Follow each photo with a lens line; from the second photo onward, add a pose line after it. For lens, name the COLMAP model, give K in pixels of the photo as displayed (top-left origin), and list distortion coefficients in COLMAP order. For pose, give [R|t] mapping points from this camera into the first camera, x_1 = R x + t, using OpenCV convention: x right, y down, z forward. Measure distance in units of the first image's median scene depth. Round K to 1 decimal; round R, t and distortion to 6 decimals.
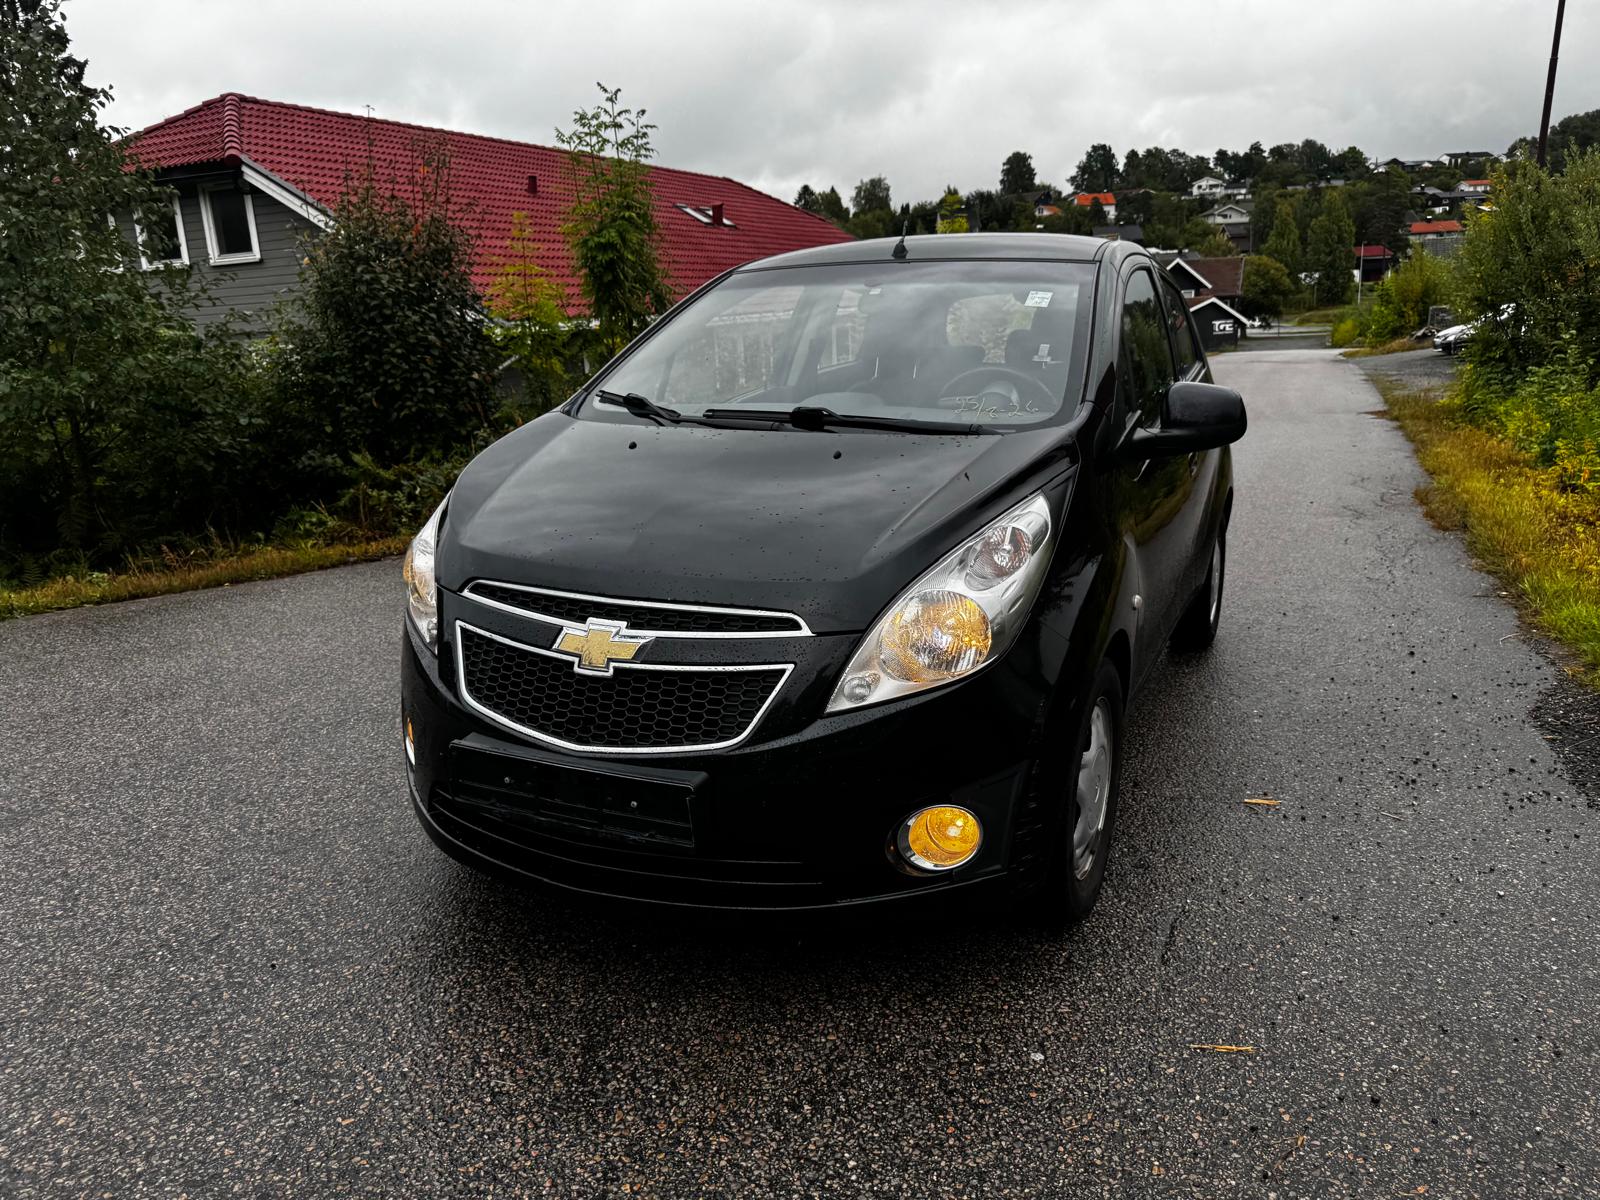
lens RADIAL K [[1153.3, 0, 804.7], [0, 1153.3, 626.0], [0, 0, 1]] dist [0.019915, -0.025629]
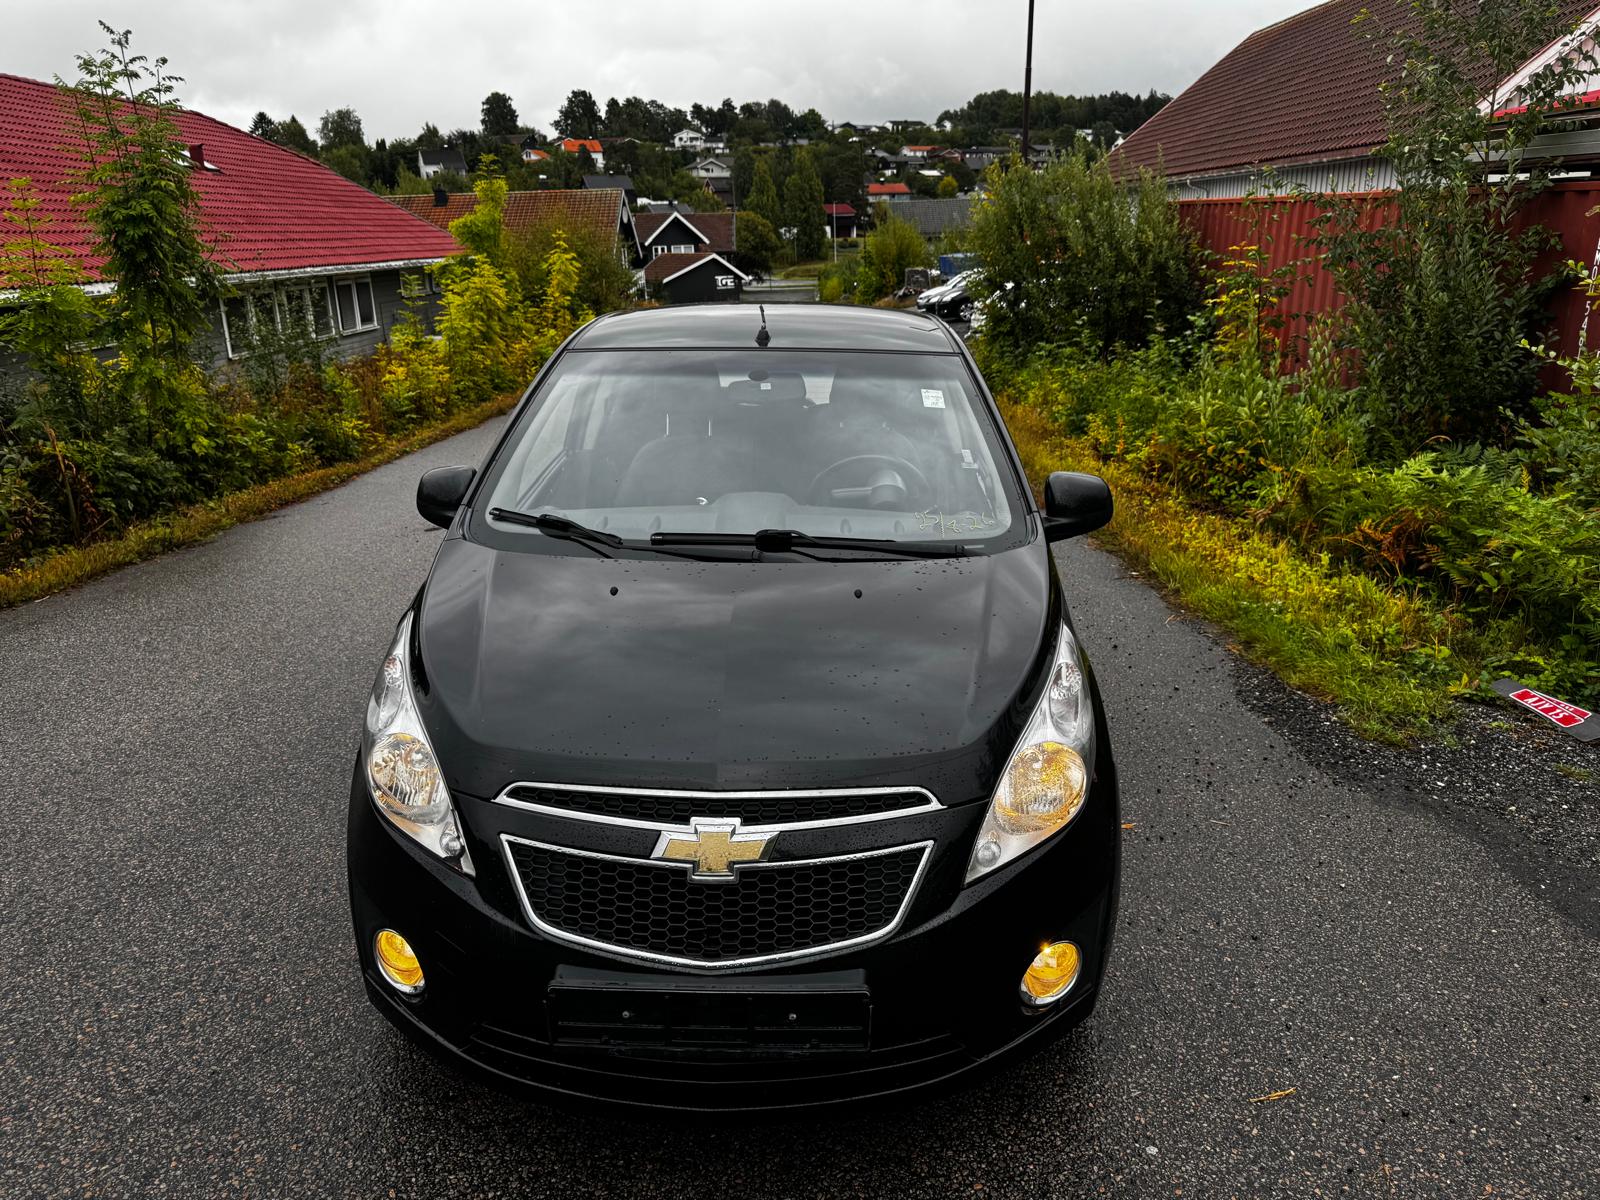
lens RADIAL K [[1153.3, 0, 804.9], [0, 1153.3, 633.8], [0, 0, 1]] dist [0.019915, -0.025629]
pose [[0.914506, -0.111497, 0.388905, -0.090540], [0.092321, 0.993424, 0.067716, -0.042025], [-0.393897, -0.026022, 0.918786, 0.026373]]
